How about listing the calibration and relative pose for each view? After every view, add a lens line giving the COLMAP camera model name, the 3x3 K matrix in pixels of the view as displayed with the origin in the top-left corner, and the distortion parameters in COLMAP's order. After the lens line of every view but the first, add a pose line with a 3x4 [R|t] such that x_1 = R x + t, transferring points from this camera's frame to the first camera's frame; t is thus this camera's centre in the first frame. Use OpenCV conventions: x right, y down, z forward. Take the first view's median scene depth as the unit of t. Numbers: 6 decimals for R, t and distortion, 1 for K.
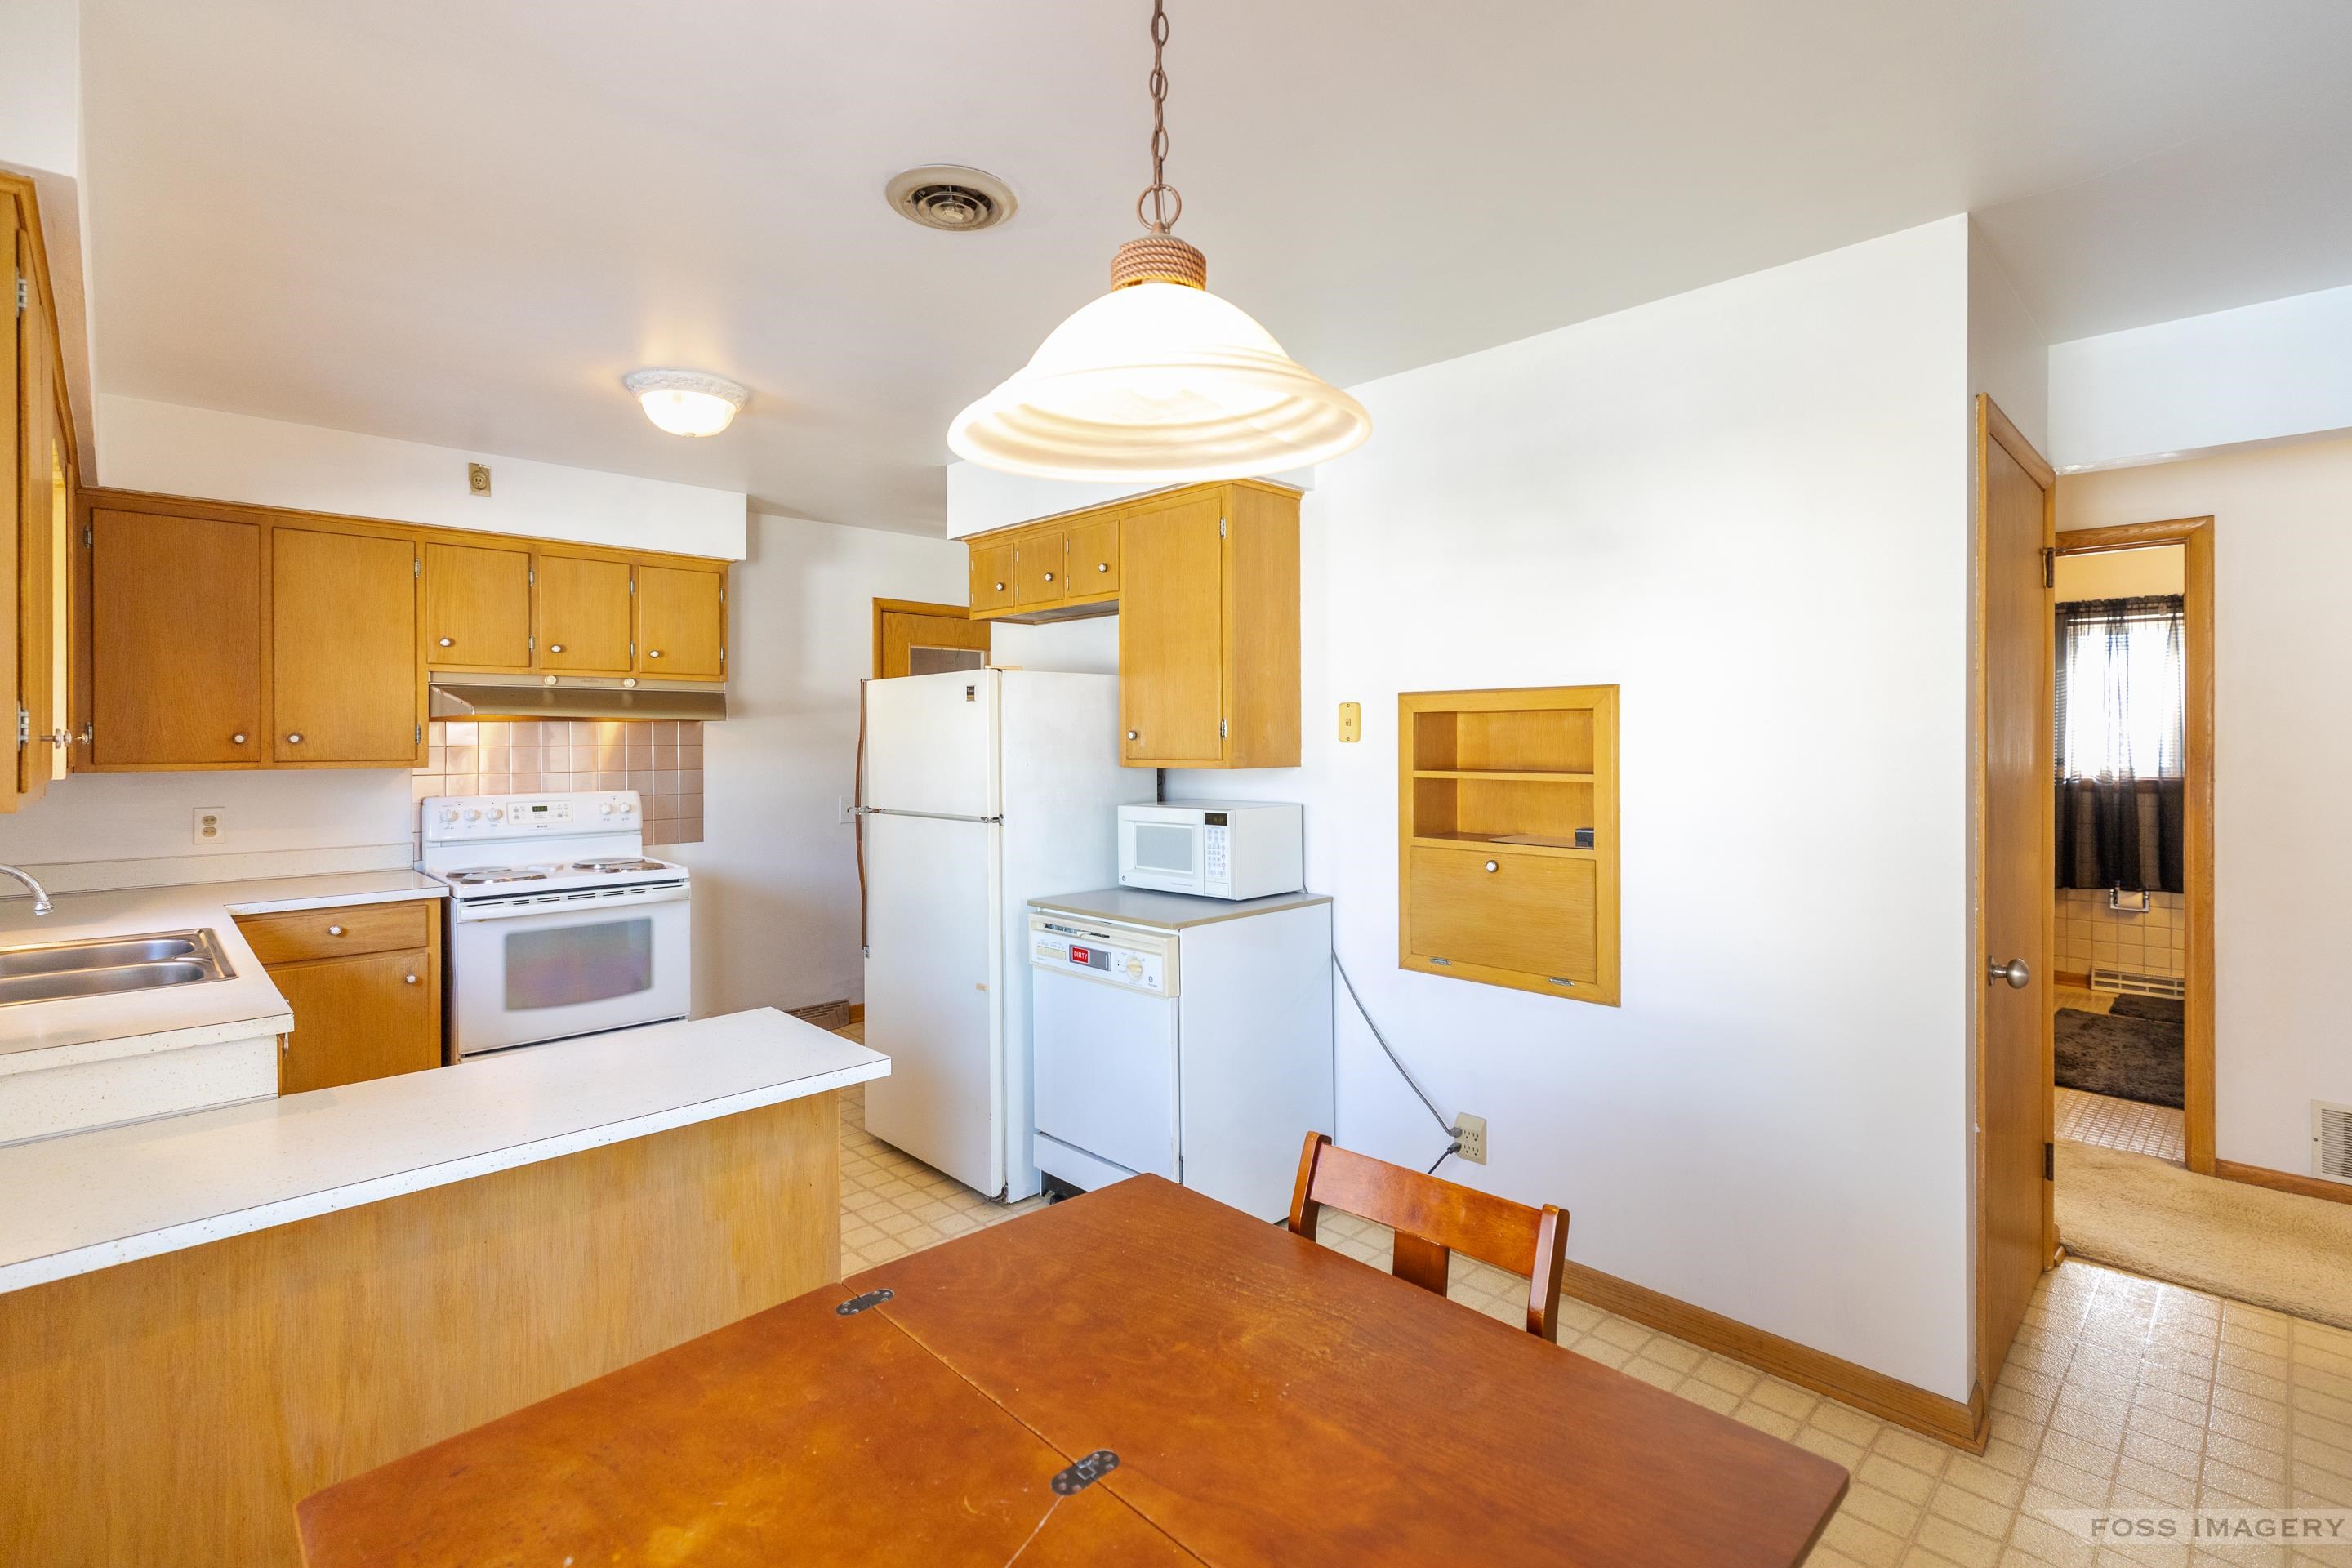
lens RADIAL K [[1069.3, 0, 1183.1], [0, 1069.3, 734.6], [0, 0, 1]] dist [0.002127, -0.000053]
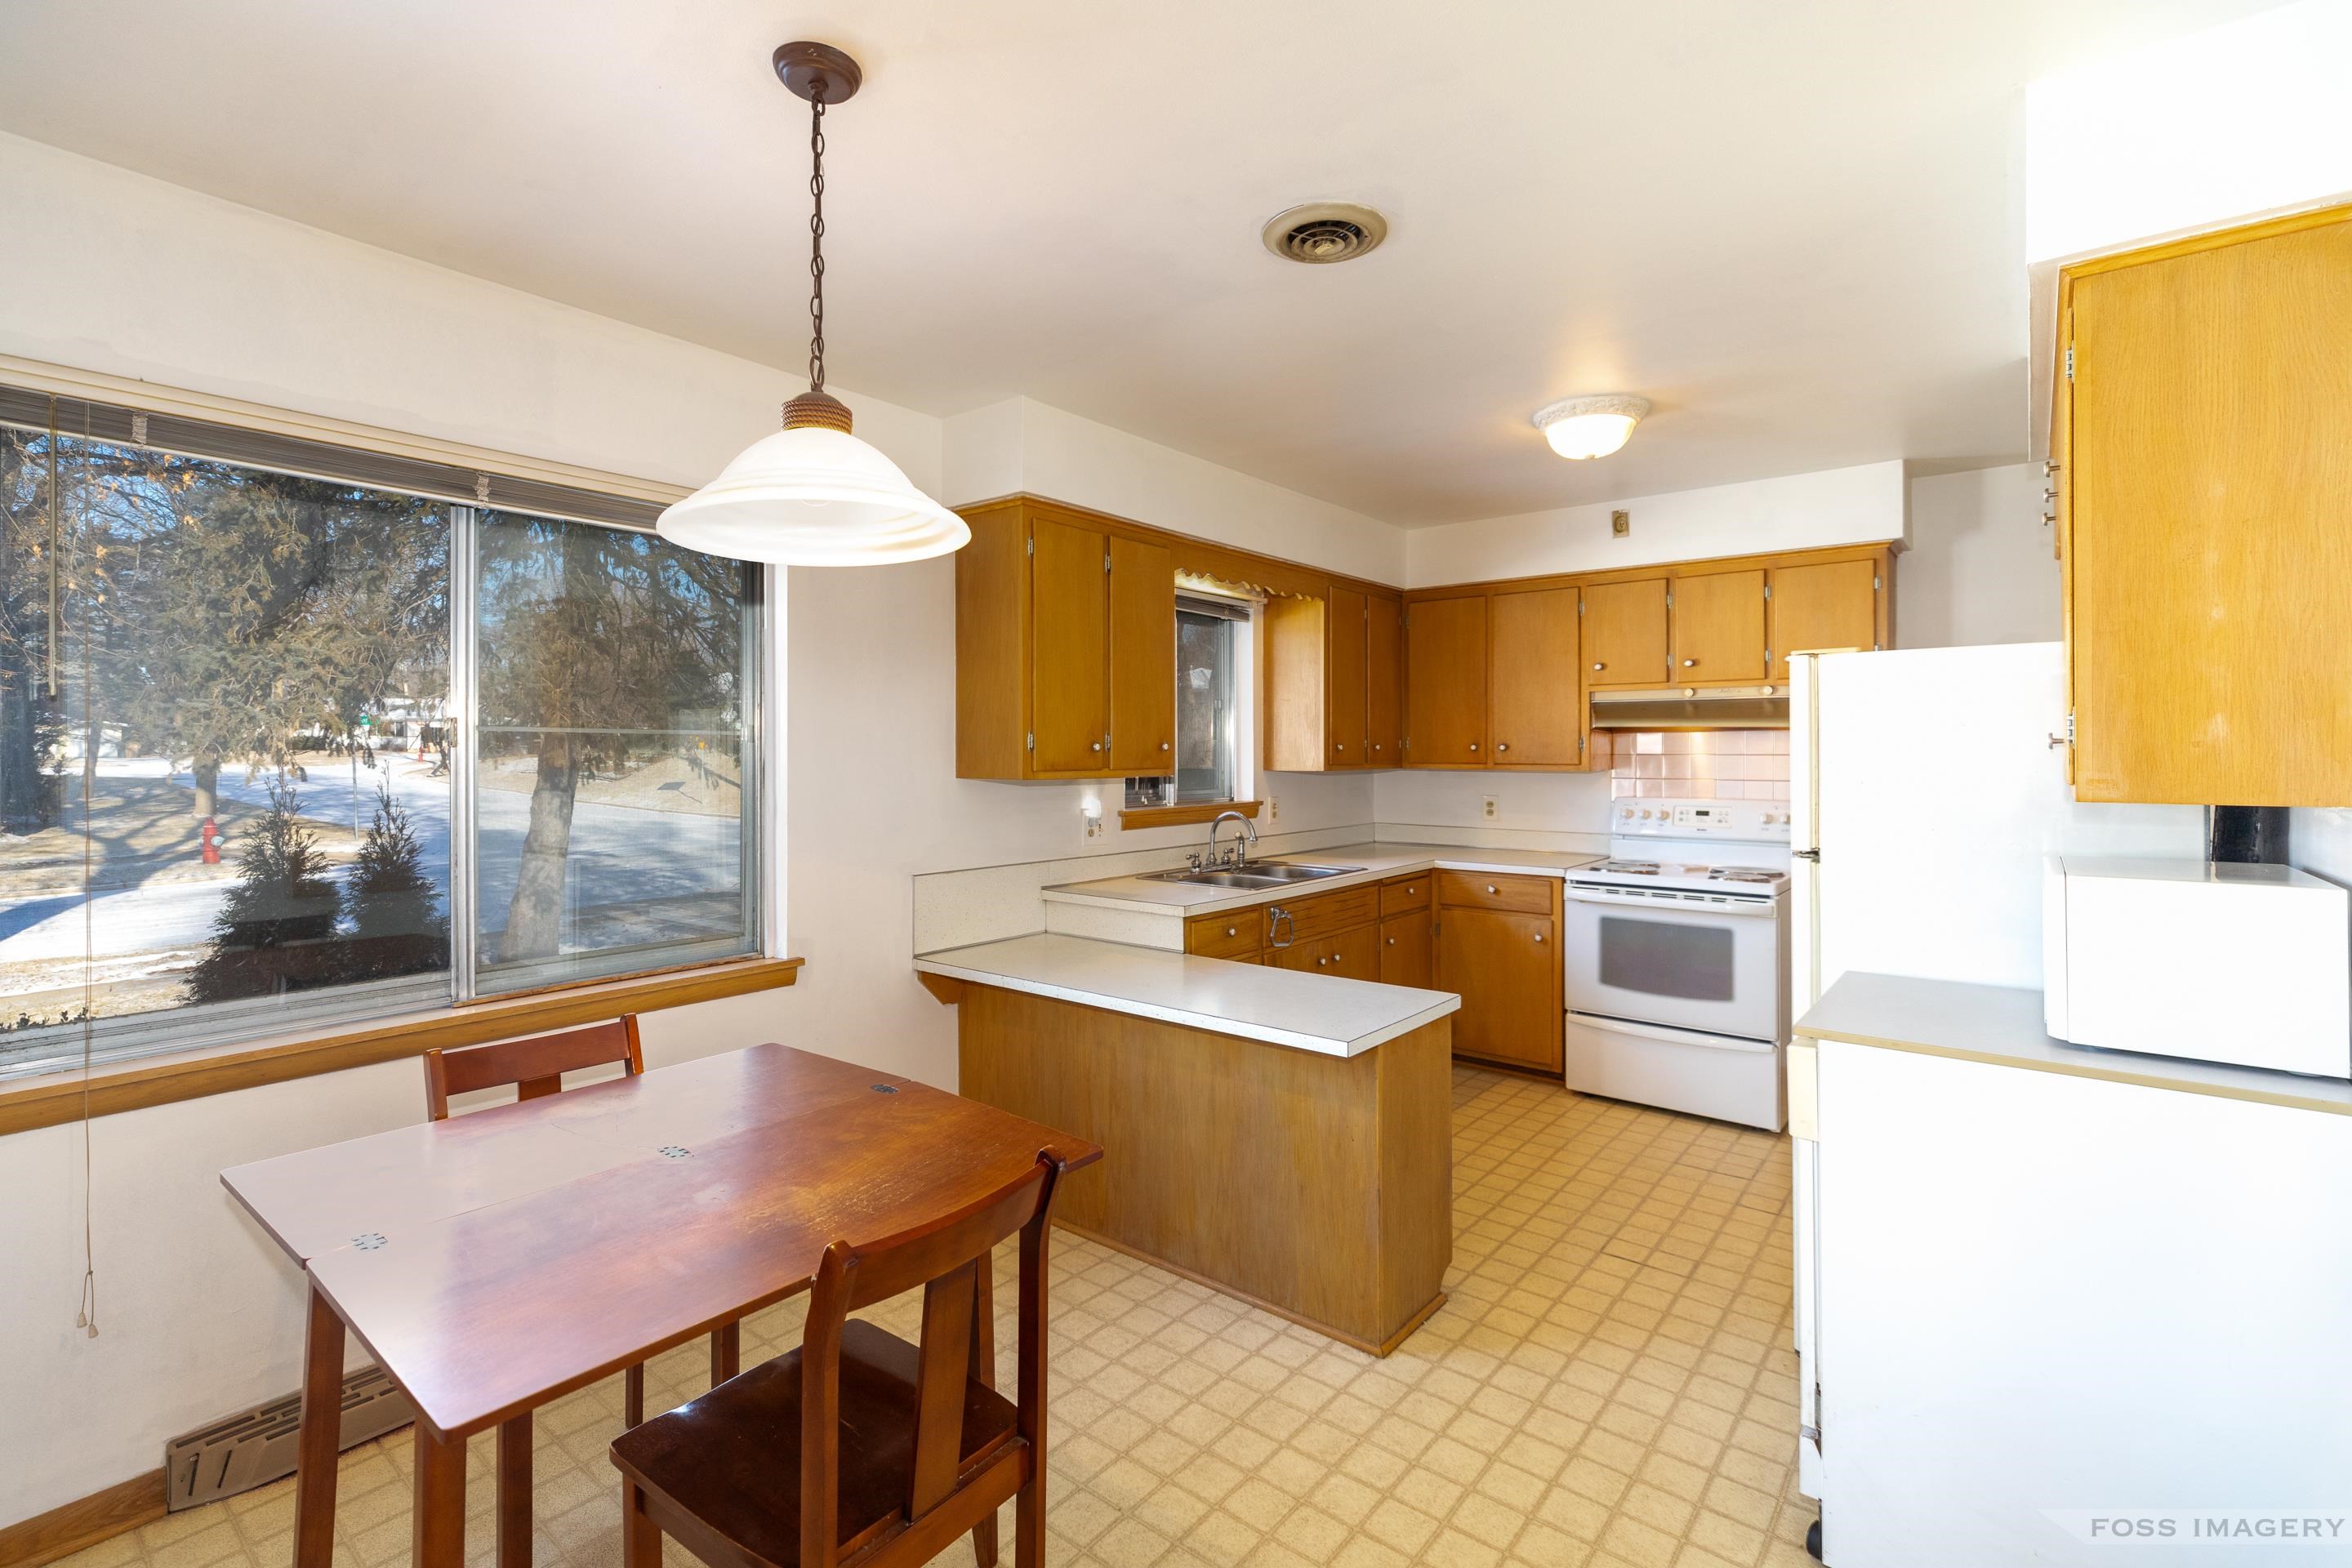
lens RADIAL K [[1063.2, 0, 1179.1], [0, 1063.2, 750.9], [0, 0, 1]] dist [0.000025, -0.000265]
pose [[0.116879, 0.002290, -0.993144, 0.441990], [0.004876, 0.999984, 0.002879, 0.001676], [0.993134, -0.005179, 0.116866, 0.403013]]
